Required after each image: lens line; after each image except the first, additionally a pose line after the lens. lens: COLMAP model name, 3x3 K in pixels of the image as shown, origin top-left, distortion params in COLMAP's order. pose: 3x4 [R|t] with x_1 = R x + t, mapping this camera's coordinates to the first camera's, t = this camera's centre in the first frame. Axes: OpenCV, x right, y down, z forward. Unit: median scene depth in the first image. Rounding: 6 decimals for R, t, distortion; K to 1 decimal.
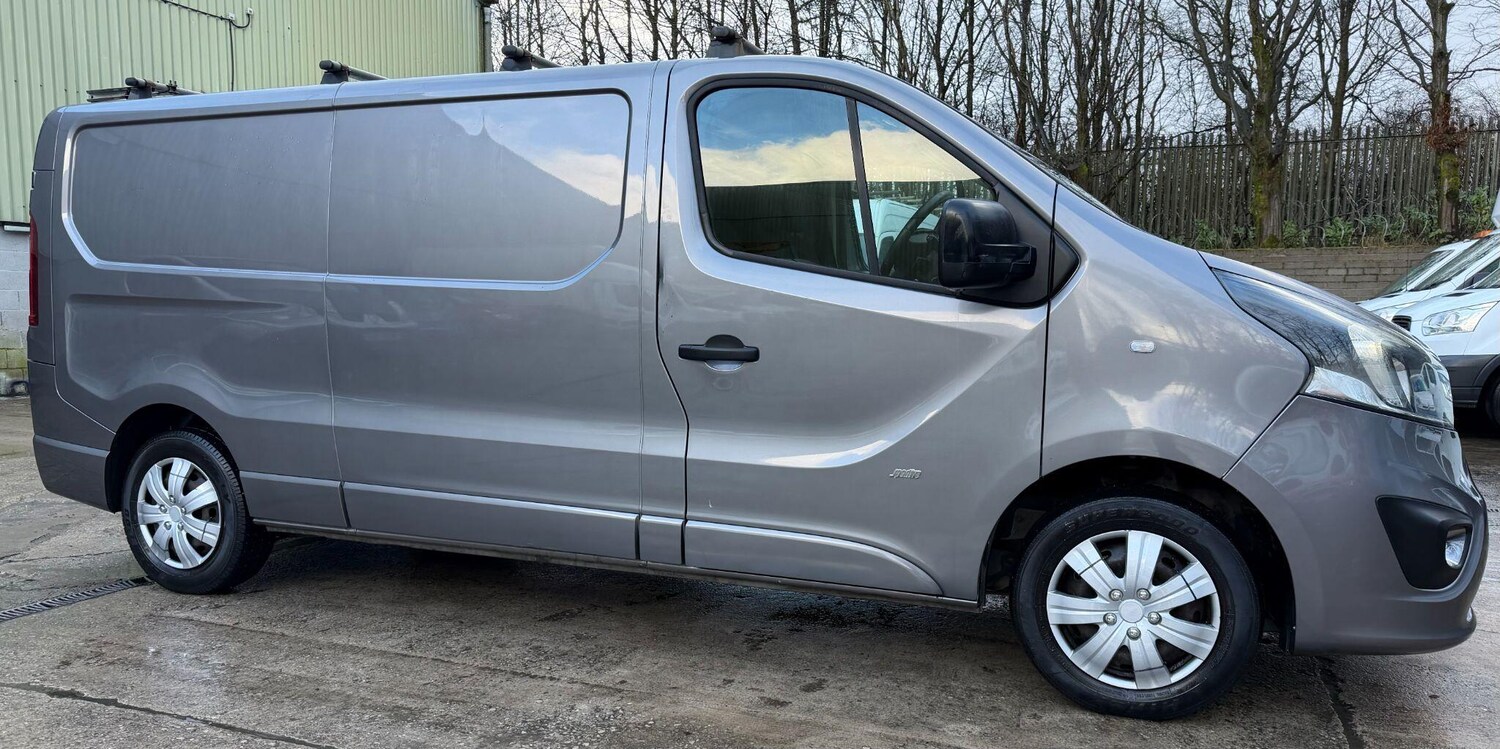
lens RADIAL K [[1065.7, 0, 751.1], [0, 1065.7, 418.8], [0, 0, 1]] dist [0.120699, -0.151330]
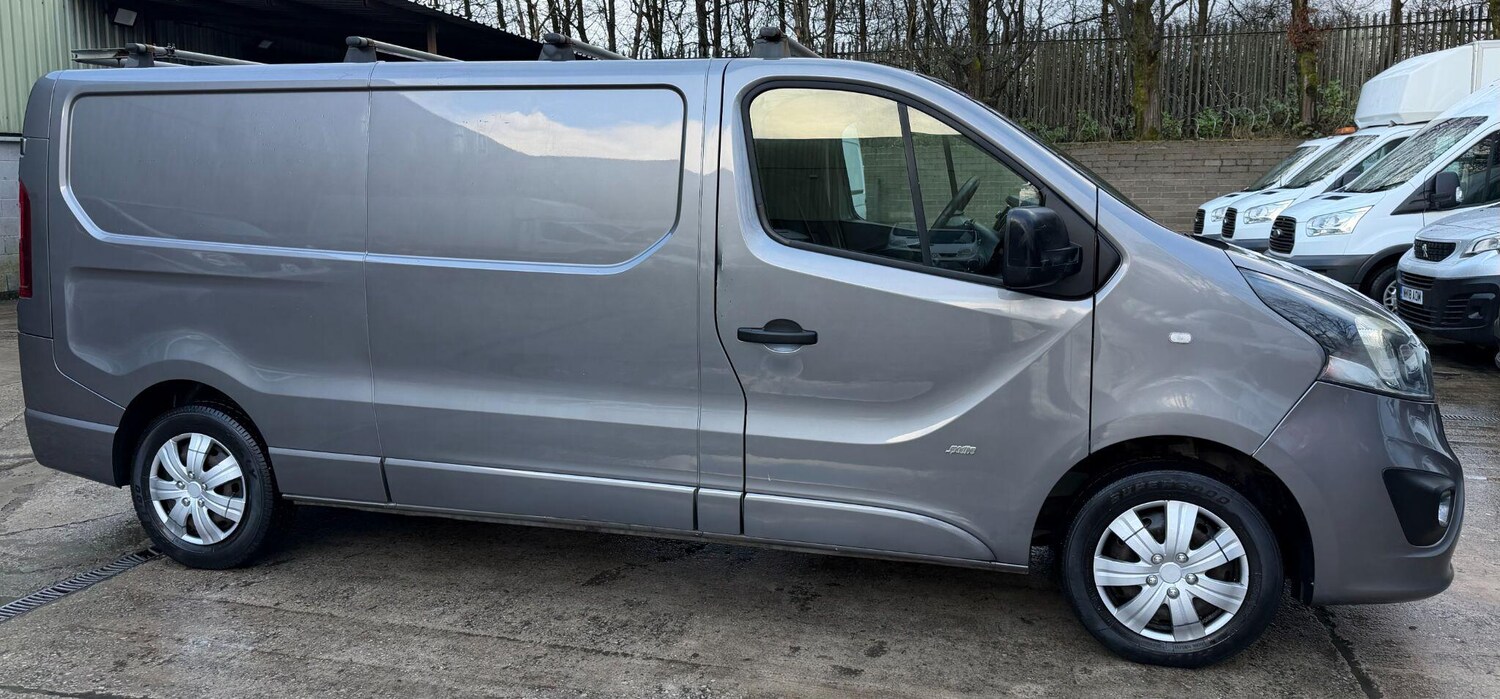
lens RADIAL K [[1073.6, 0, 750.8], [0, 1073.6, 288.3], [0, 0, 1]] dist [0.097149, -0.113858]
pose [[0.992996, -0.021139, 0.116238, -0.176054], [0.020695, 0.999773, 0.005033, -0.113190], [-0.116318, -0.002593, 0.993209, -0.052571]]
